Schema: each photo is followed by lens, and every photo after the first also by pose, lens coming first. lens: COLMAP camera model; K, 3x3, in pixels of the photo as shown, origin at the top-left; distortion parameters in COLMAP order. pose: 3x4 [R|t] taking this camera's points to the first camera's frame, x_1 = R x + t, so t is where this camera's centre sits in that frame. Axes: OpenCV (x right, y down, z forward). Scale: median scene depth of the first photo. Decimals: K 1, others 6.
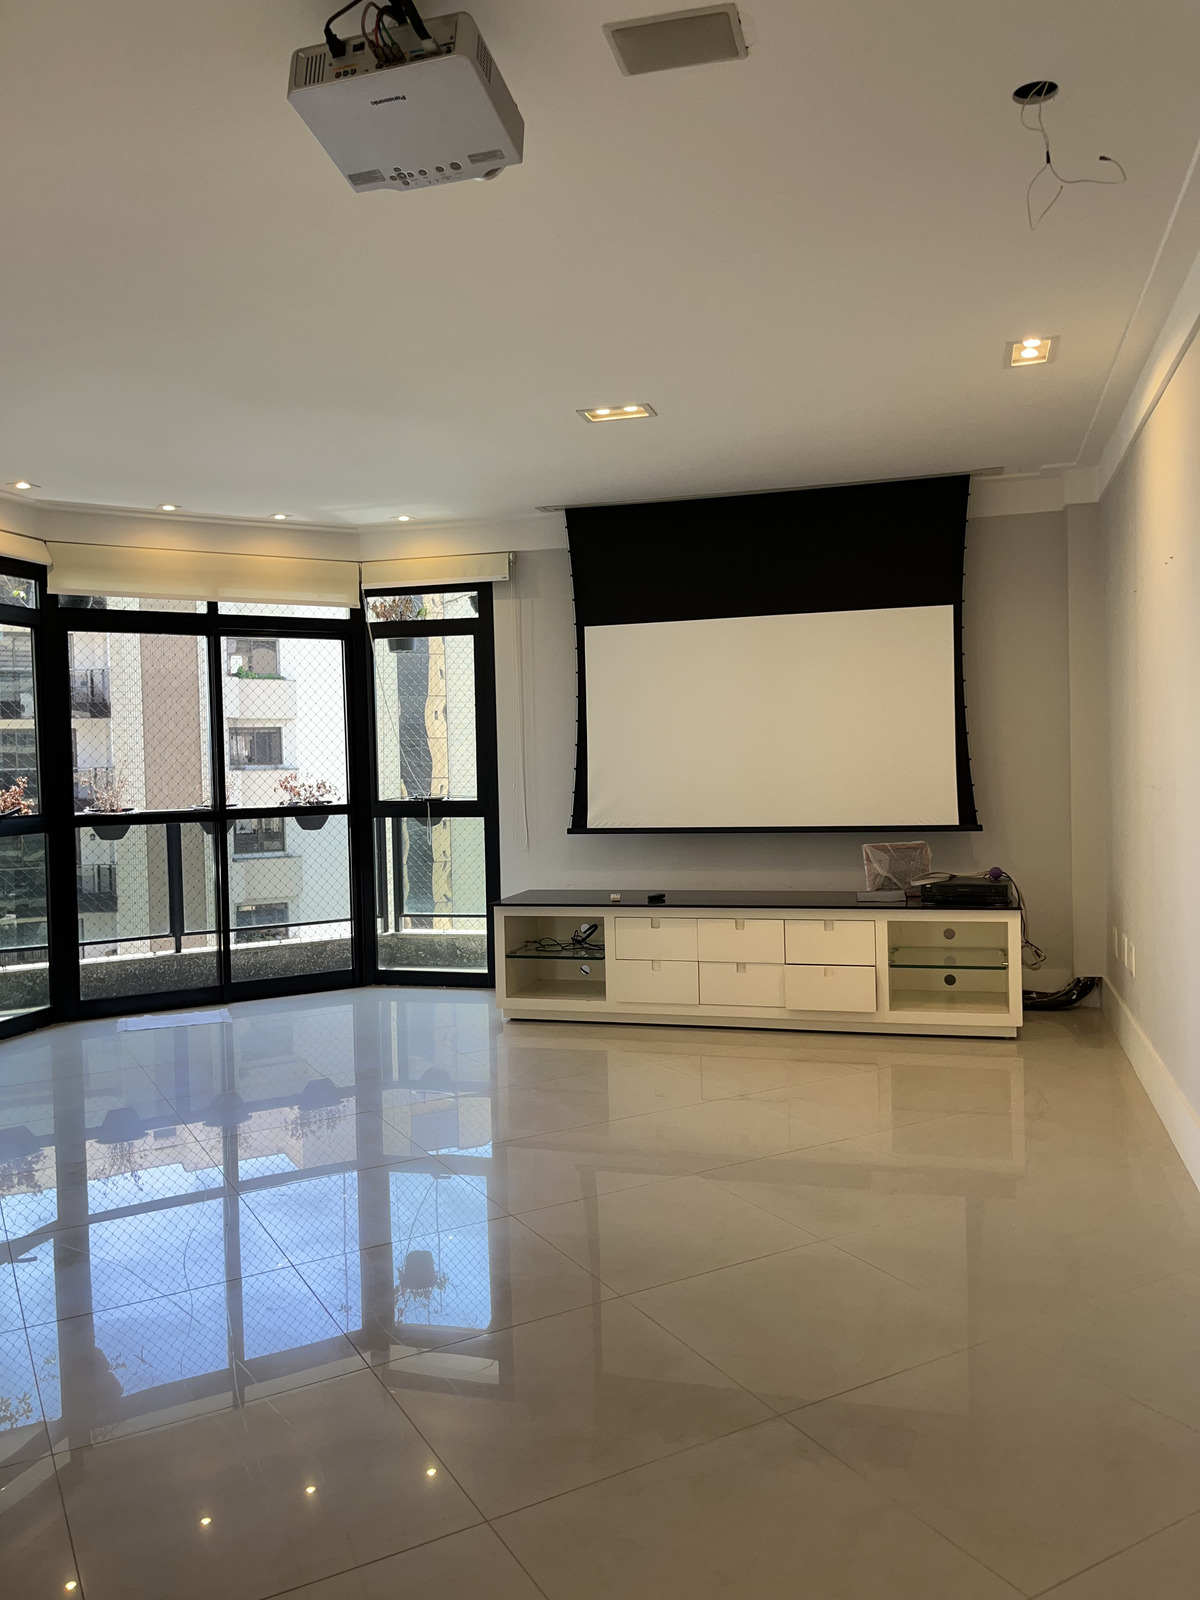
lens RADIAL K [[1208.4, 0, 618.6], [0, 1208.4, 799.4], [0, 0, 1]] dist [0.055314, -0.070950]
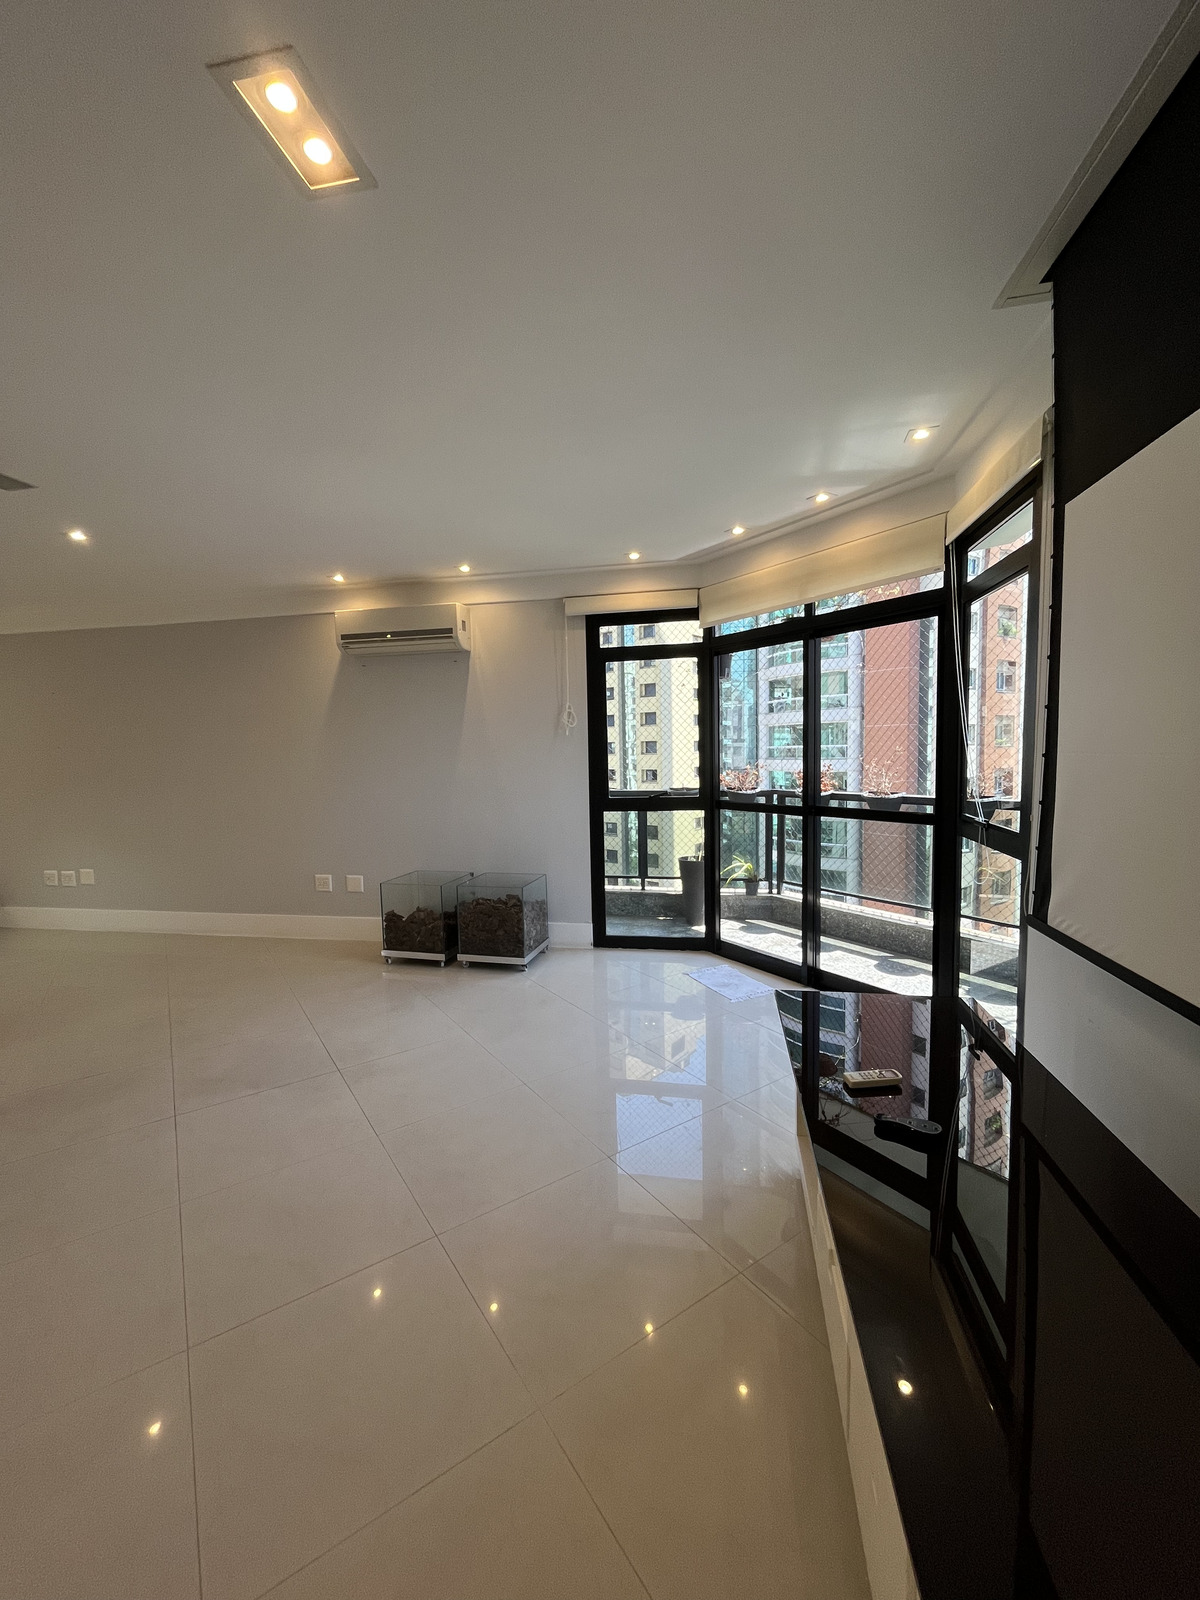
lens RADIAL K [[647.3, 0, 608.2], [0, 647.3, 800.2], [0, 0, 1]] dist [-0.006314, -0.000691]
pose [[0.080682, 0.095515, -0.992153, 0.222699], [-0.011936, 0.995419, 0.094859, -0.049329], [0.996668, 0.004189, 0.081453, 0.821061]]
